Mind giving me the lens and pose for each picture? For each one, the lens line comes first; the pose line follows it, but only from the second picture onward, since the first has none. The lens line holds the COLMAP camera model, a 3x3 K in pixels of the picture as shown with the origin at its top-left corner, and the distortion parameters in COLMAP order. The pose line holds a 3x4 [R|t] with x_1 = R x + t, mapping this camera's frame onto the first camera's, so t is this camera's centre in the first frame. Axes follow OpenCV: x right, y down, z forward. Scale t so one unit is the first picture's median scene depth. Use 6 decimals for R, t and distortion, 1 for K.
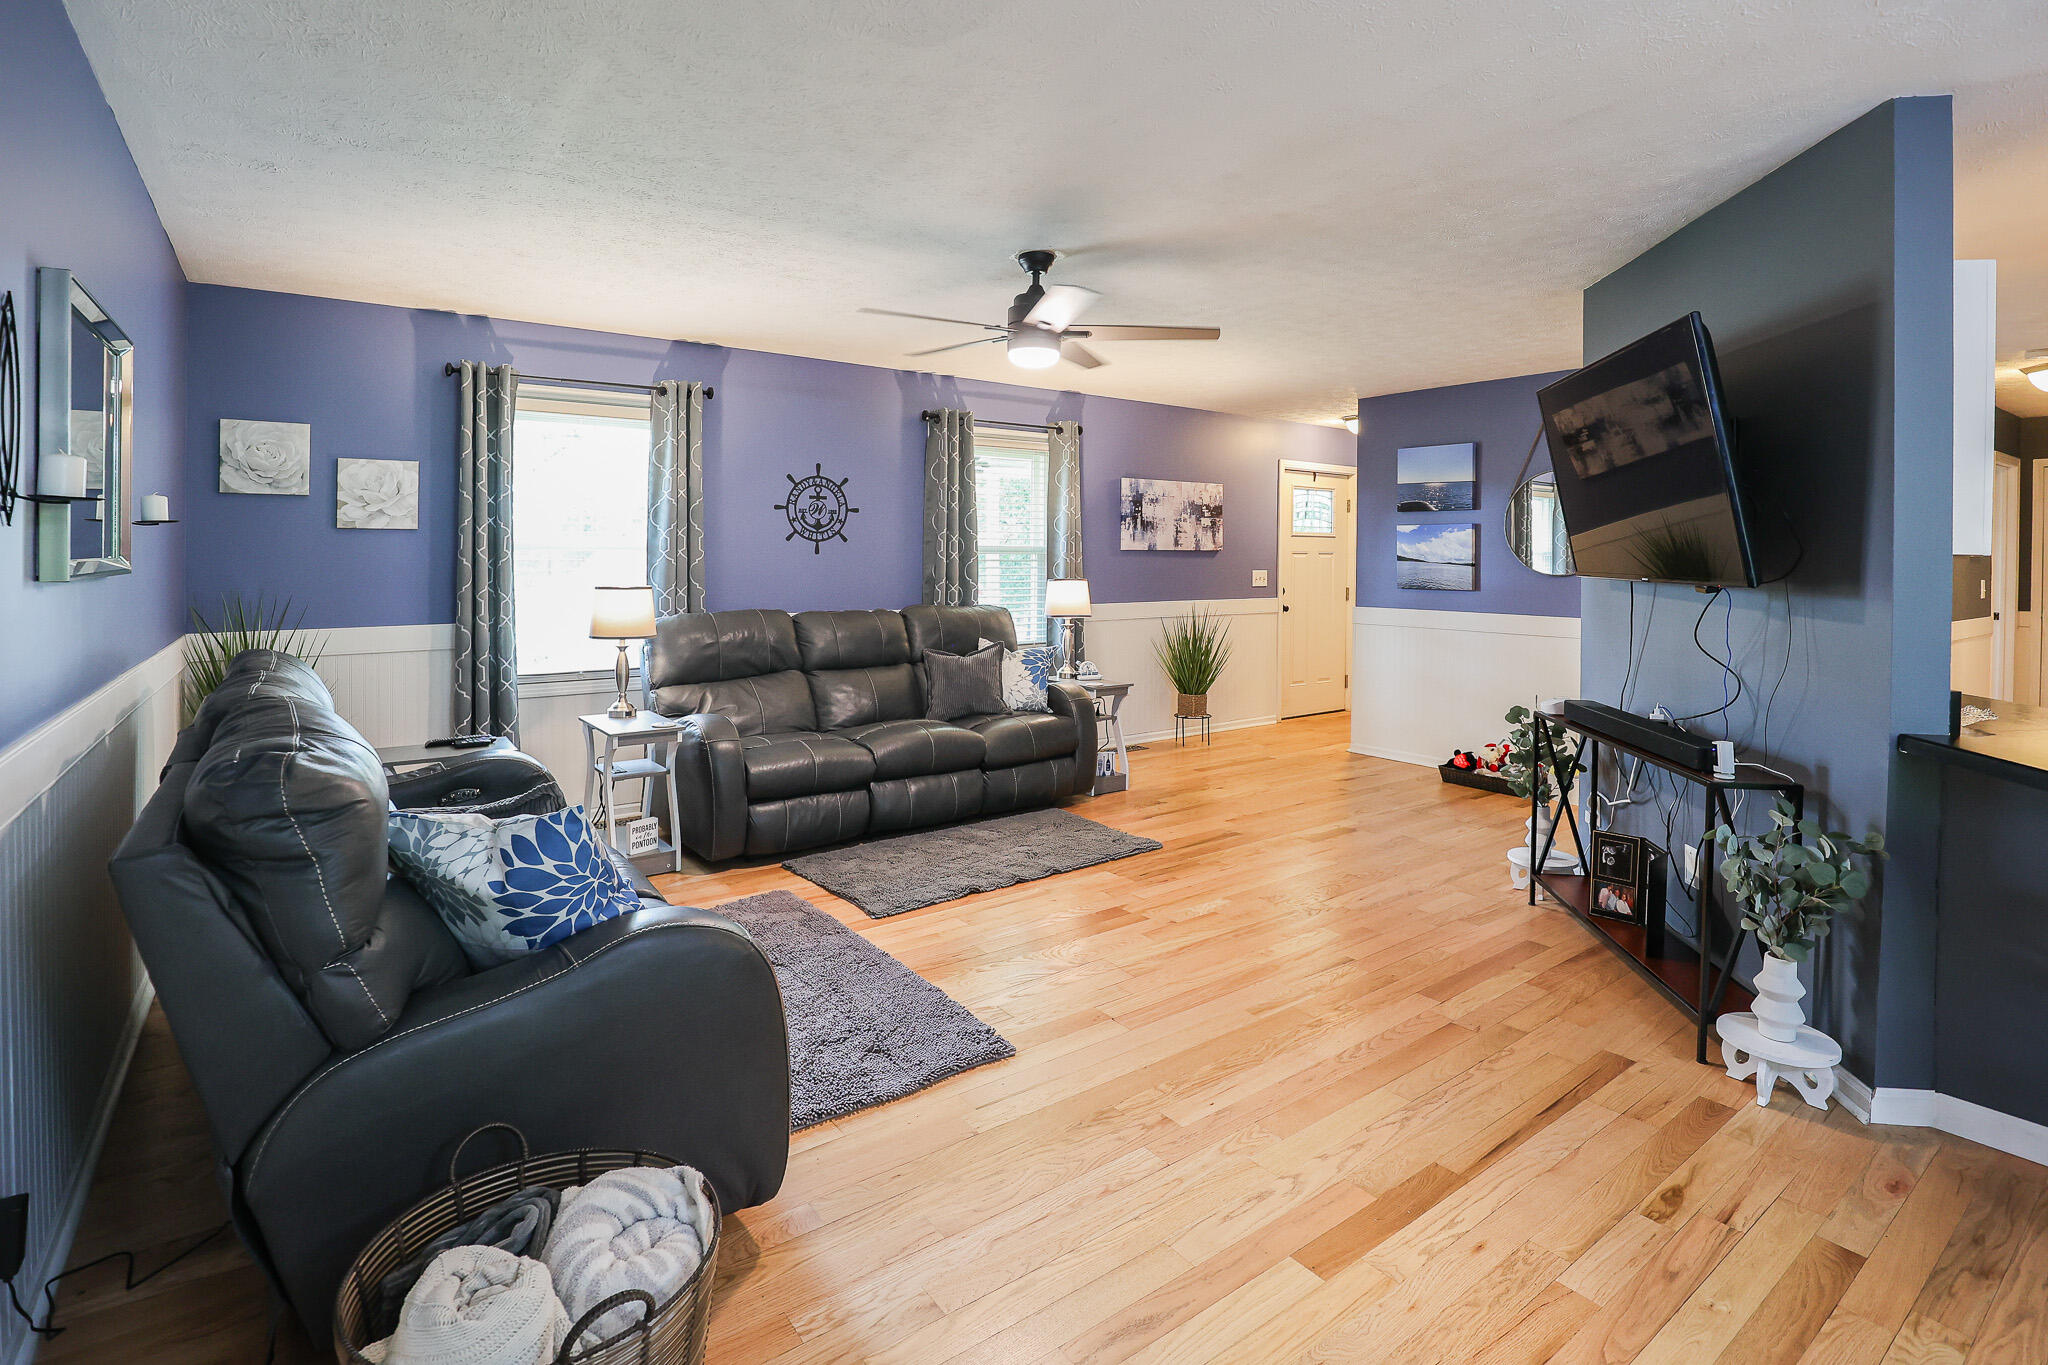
lens RADIAL K [[968.4, 0, 992.0], [0, 968.4, 553.1], [0, 0, 1]] dist [-0.033586, 0.004147]
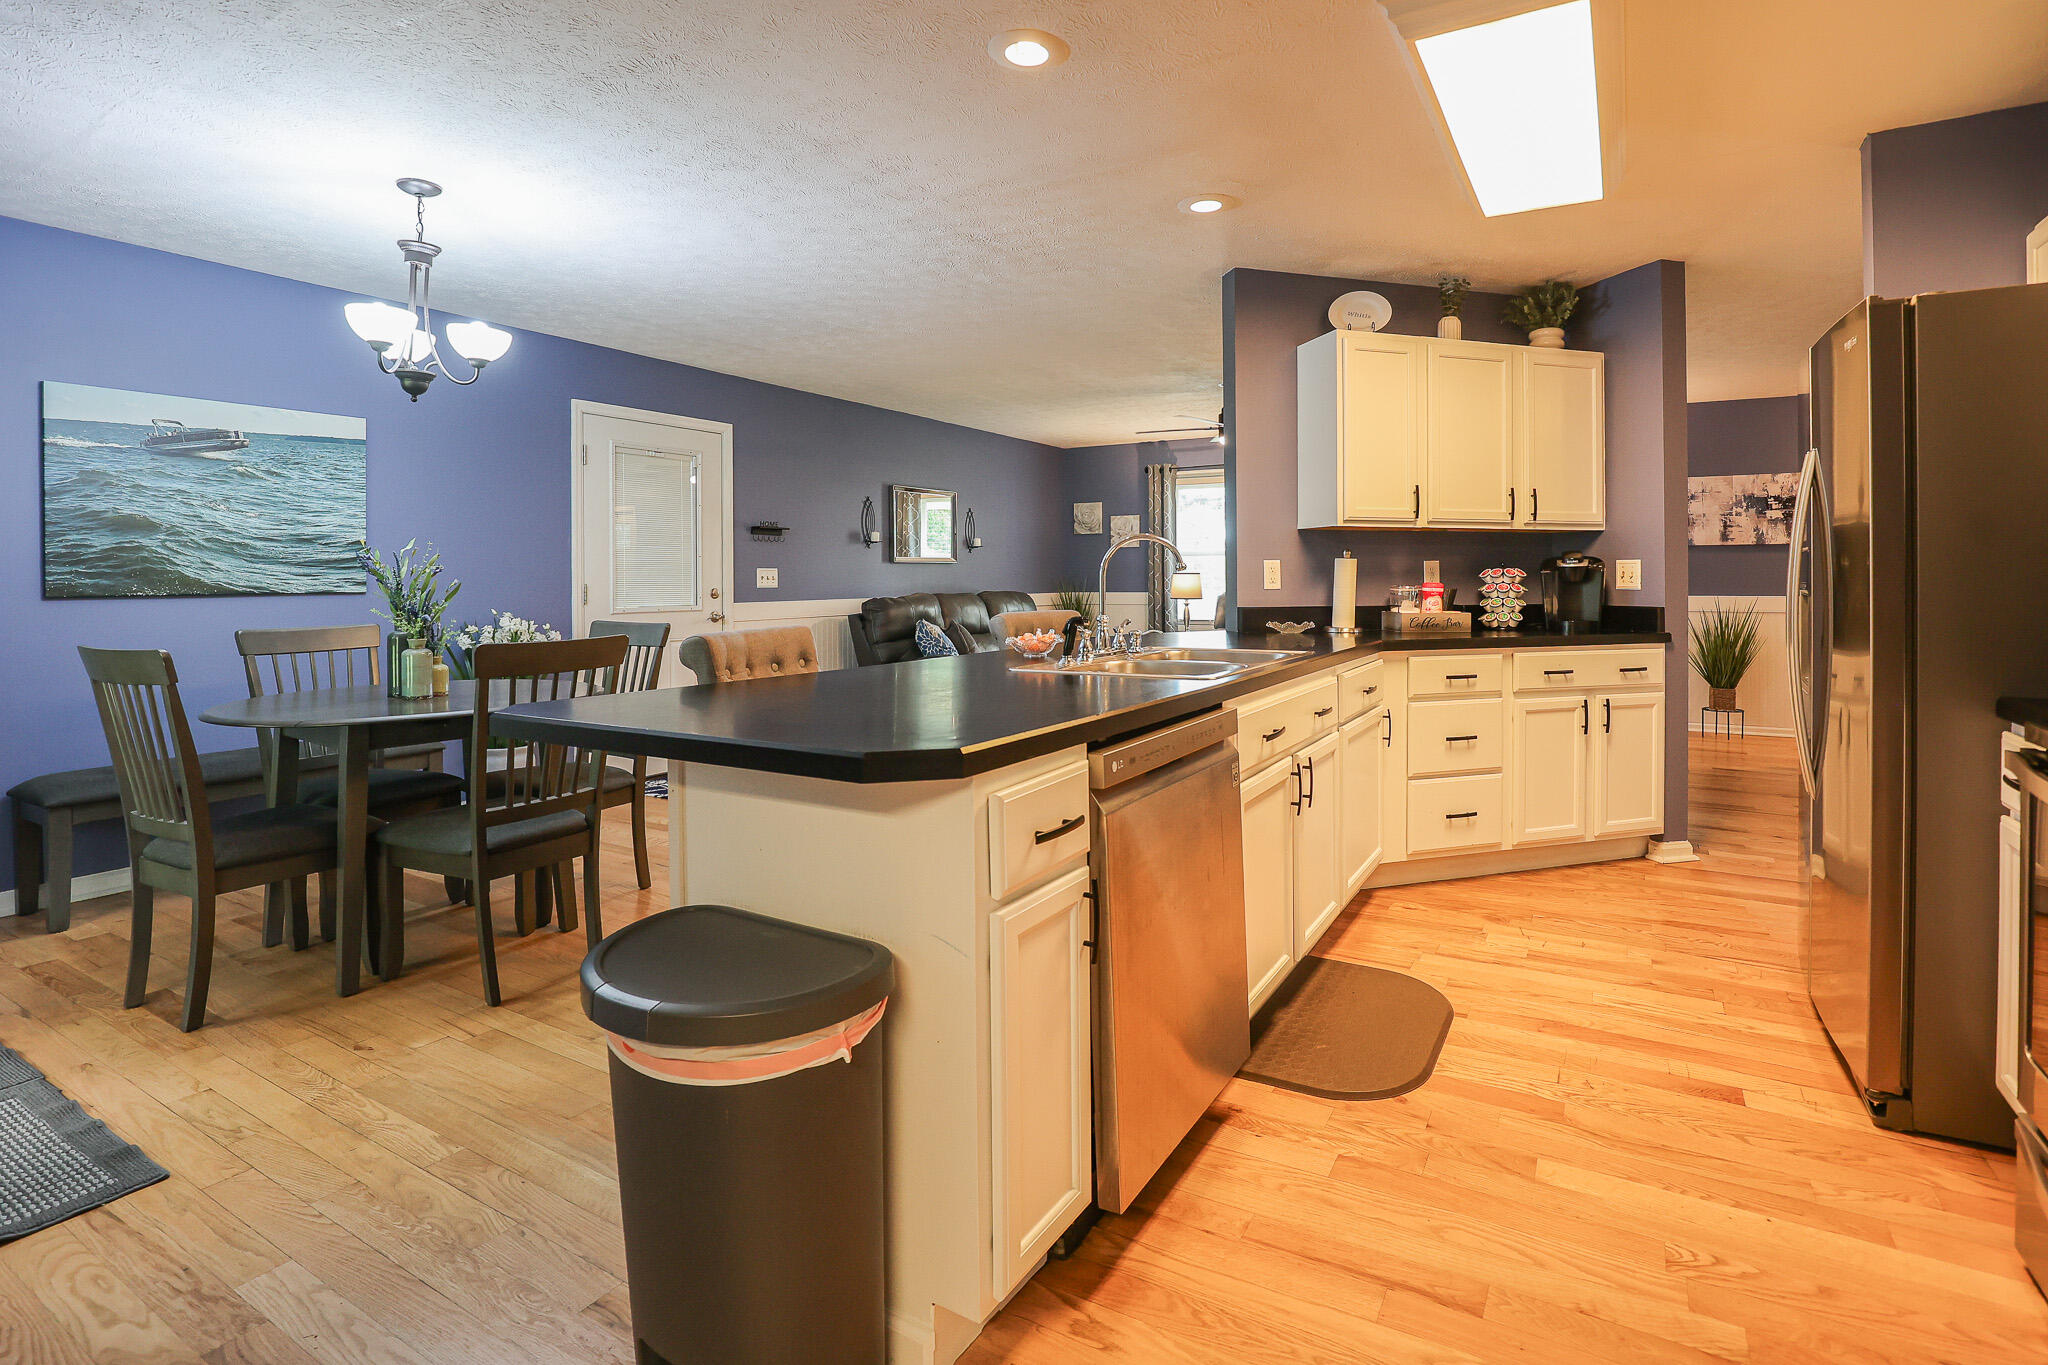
lens RADIAL K [[963.3, 0, 1100.9], [0, 963.3, 579.9], [0, 0, 1]] dist [-0.030303, 0.005984]
pose [[0.447607, -0.003391, -0.894224, 1.041464], [0.006412, 0.999979, -0.000583, 0.039438], [0.894207, -0.005473, 0.447619, -0.023513]]
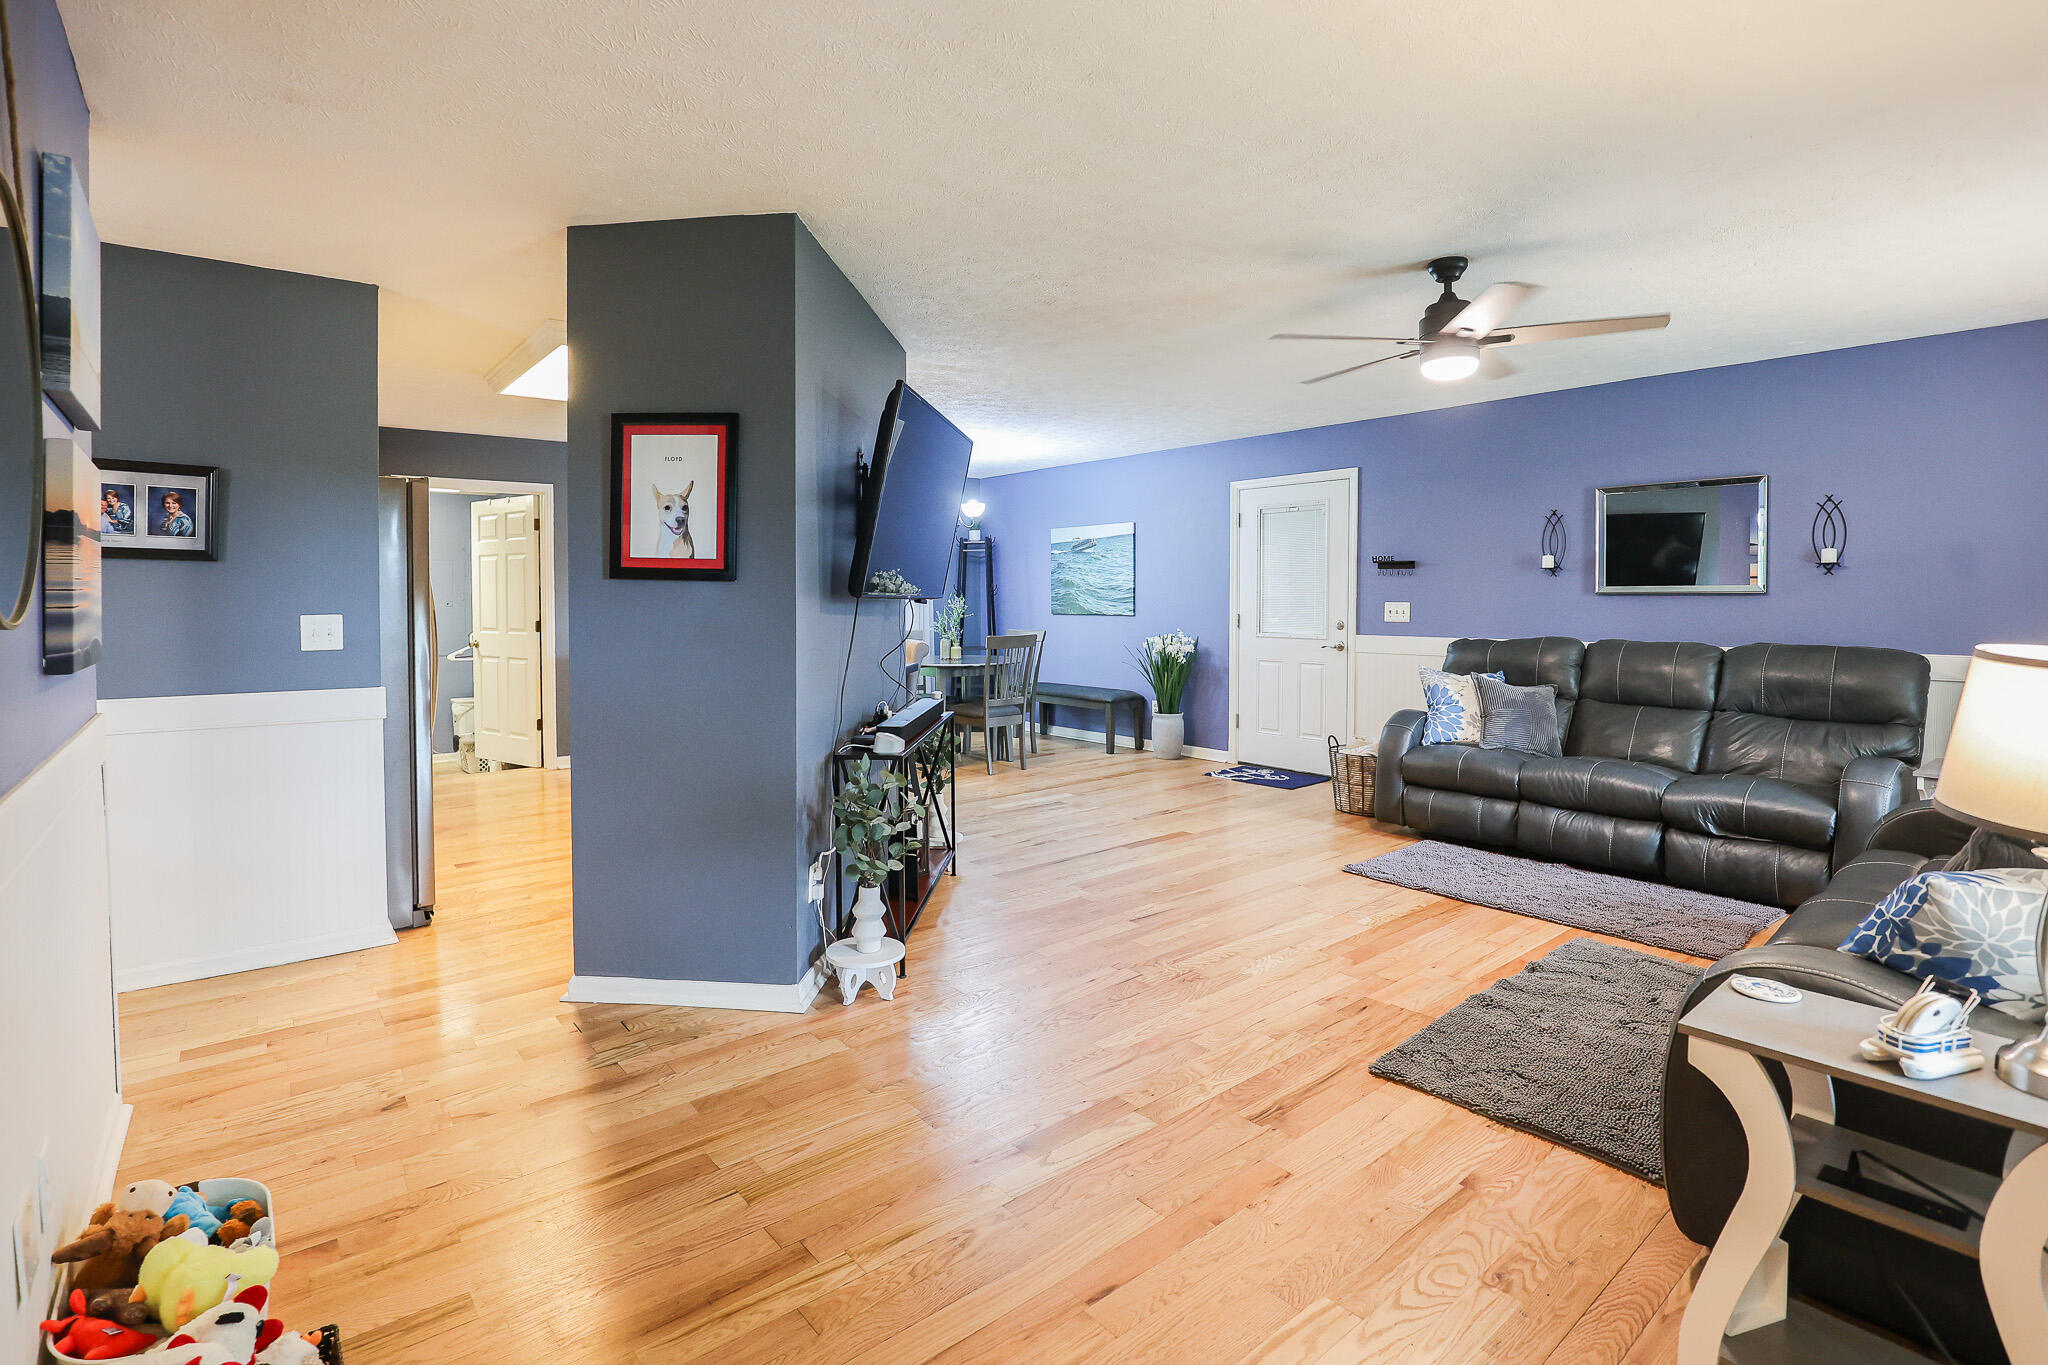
lens RADIAL K [[975.7, 0, 1007.3], [0, 975.7, 583.1], [0, 0, 1]] dist [-0.048215, 0.014913]
pose [[-0.997989, -0.001748, -0.063356, 0.353048], [-0.001165, 0.999957, -0.009248, 0.009662], [0.063370, -0.009156, -0.997948, 1.292966]]
